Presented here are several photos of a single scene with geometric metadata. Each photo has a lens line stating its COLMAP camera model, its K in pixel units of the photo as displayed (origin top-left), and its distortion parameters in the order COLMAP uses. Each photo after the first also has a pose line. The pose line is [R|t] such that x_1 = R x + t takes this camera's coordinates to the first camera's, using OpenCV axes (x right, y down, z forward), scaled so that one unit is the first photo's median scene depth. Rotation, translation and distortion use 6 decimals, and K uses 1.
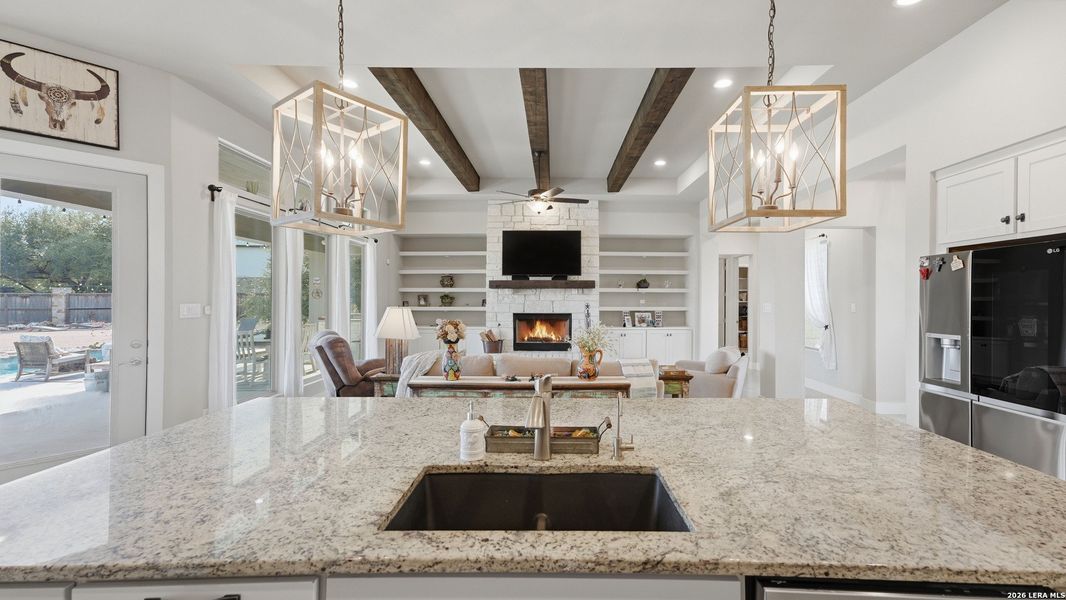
lens RADIAL K [[433.6, 0, 536.0], [0, 433.6, 296.6], [0, 0, 1]] dist [0.001058, 0.000382]
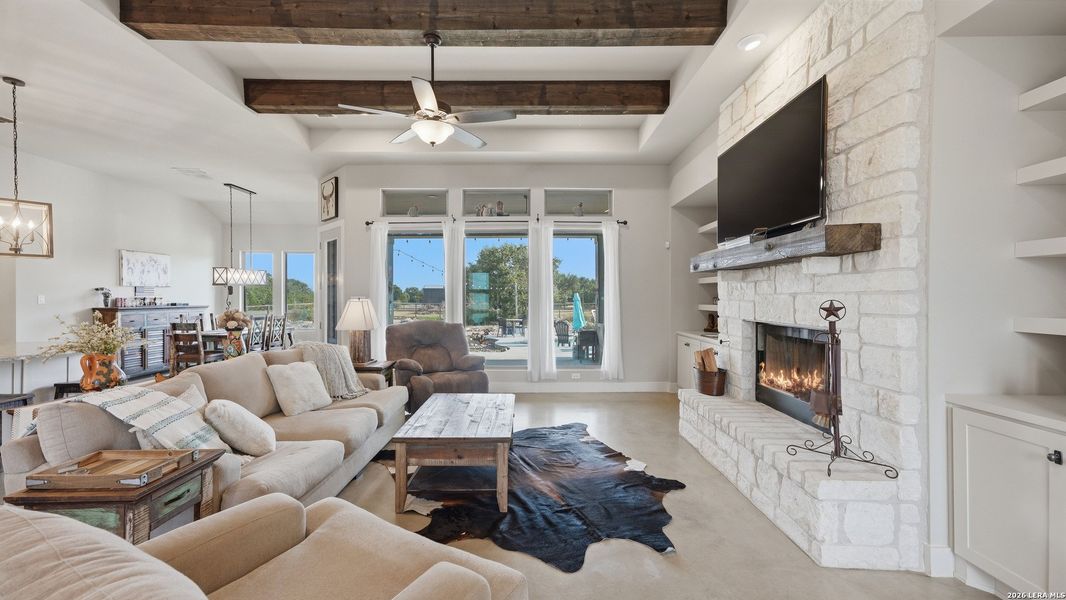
lens RADIAL K [[416.0, 0, 529.0], [0, 416.0, 300.3], [0, 0, 1]] dist [0.000917, 0.012410]
pose [[0.033294, 0.008298, -0.999411, 0.396513], [0.003433, 0.999959, 0.008417, 0.011291], [0.999440, -0.003712, 0.033264, 0.751579]]
